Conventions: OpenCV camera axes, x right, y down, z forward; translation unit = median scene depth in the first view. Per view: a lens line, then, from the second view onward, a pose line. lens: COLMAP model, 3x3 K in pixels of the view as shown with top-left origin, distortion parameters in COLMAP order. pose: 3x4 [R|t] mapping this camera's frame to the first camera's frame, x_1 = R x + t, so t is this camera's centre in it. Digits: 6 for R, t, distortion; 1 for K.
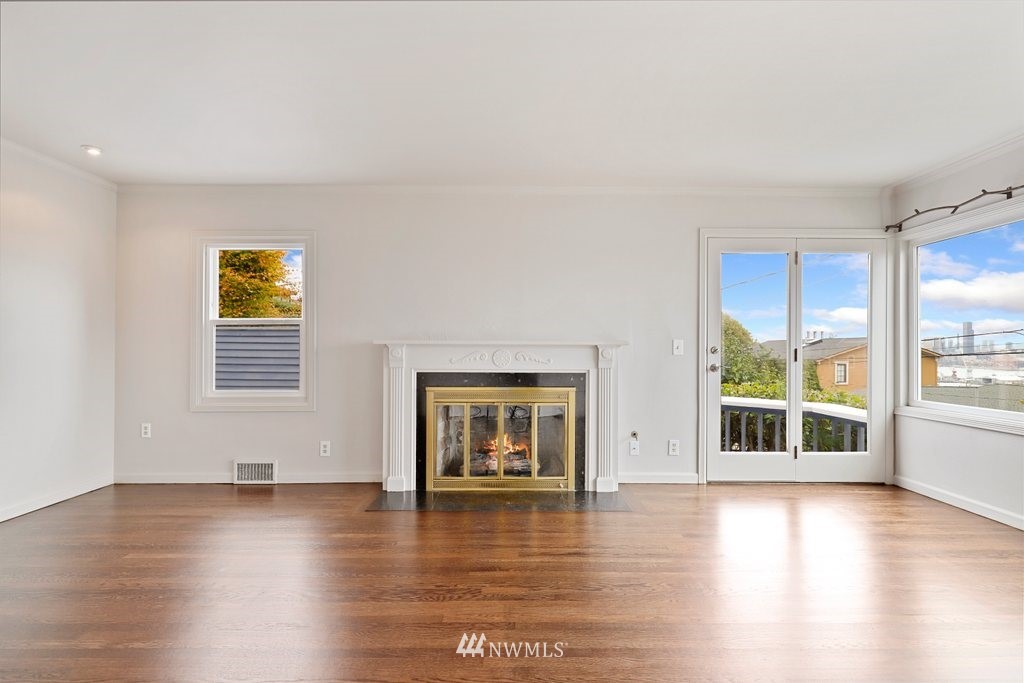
lens RADIAL K [[463.6, 0, 510.7], [0, 463.6, 347.6], [0, 0, 1]] dist [0.000008, 0.000272]
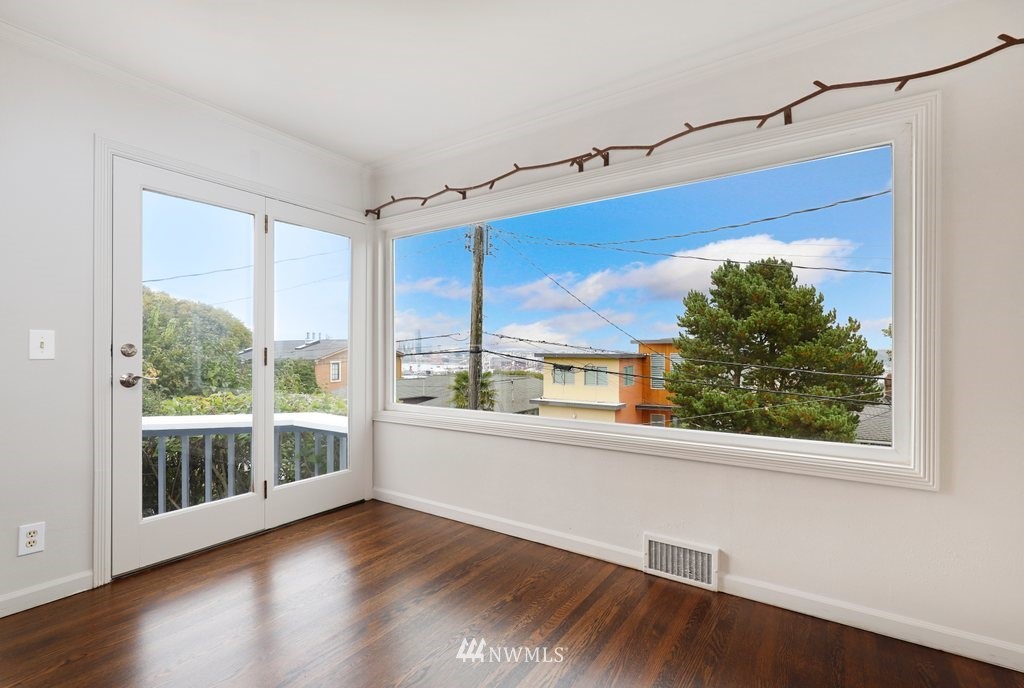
lens RADIAL K [[476.4, 0, 507.6], [0, 476.4, 352.7], [0, 0, 1]] dist [-0.004355, -0.000651]
pose [[0.569942, -0.005198, 0.821669, 0.199265], [-0.002930, 0.999961, 0.008358, 0.002549], [-0.821680, -0.007171, 0.569904, 0.238192]]
